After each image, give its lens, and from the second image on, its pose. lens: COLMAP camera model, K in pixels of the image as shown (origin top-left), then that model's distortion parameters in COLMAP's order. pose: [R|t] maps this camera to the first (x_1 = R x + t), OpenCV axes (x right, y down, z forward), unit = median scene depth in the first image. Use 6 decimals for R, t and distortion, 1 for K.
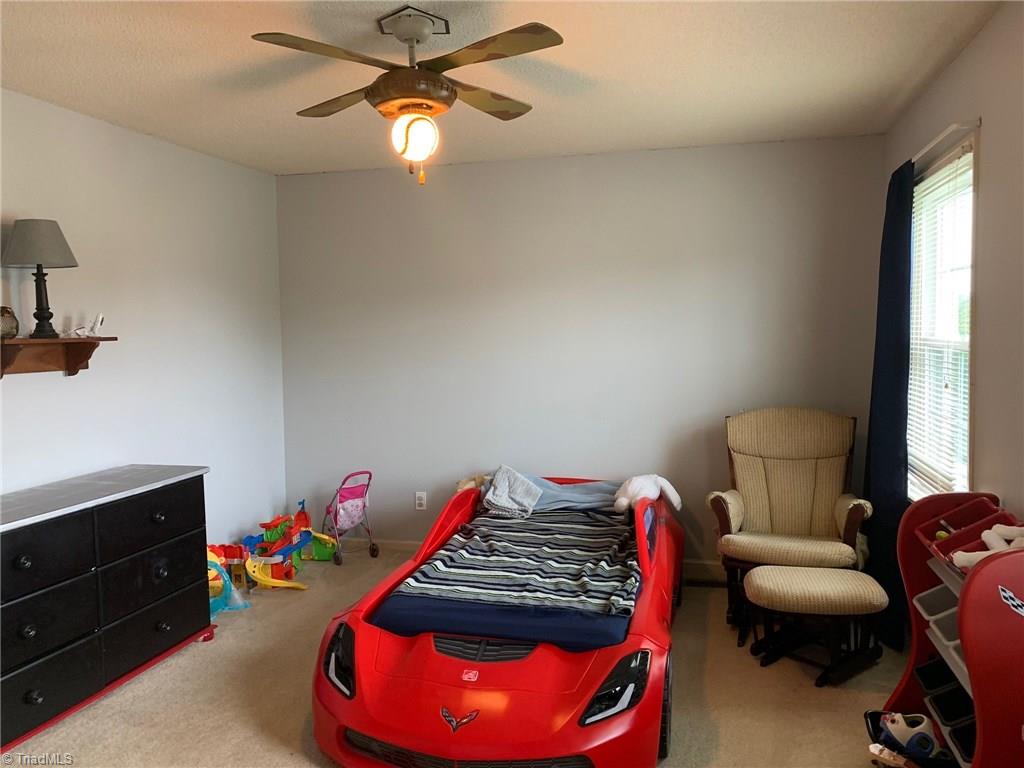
lens RADIAL K [[779.4, 0, 513.4], [0, 779.4, 379.4], [0, 0, 1]] dist [0.031233, -0.046262]
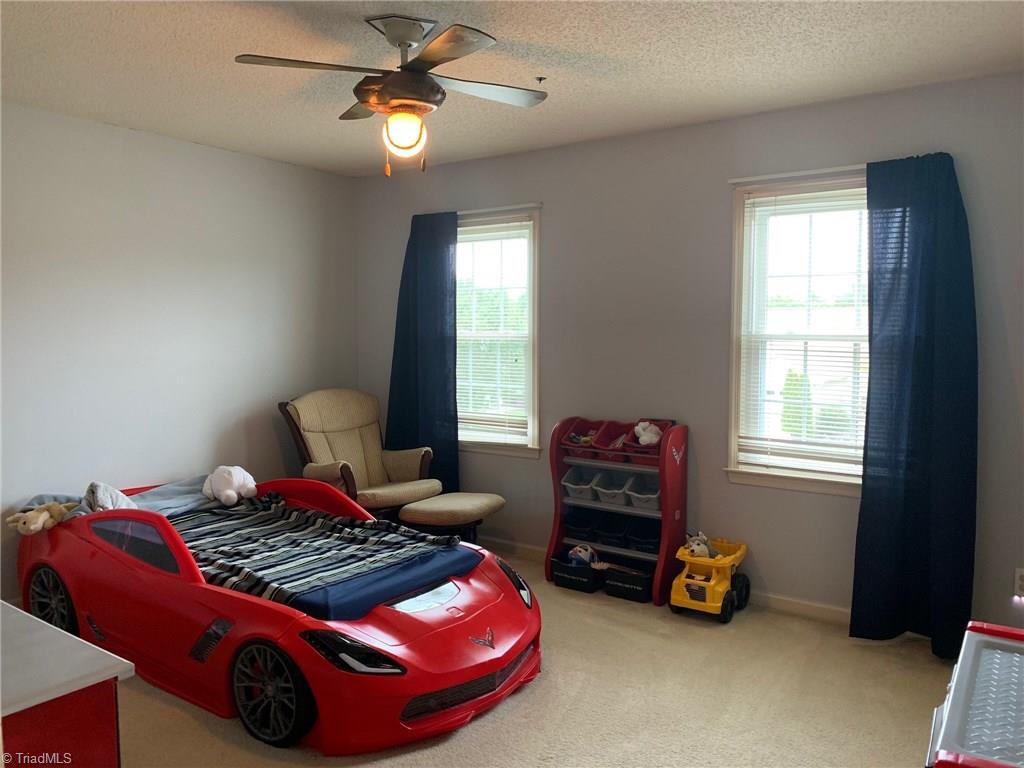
lens RADIAL K [[779.4, 0, 513.7], [0, 779.4, 386.9], [0, 0, 1]] dist [0.031233, -0.046262]
pose [[0.347530, -0.053672, 0.936132, -0.866159], [0.058301, 0.997666, 0.035557, 0.006738], [-0.935855, 0.042220, 0.349848, 0.394113]]
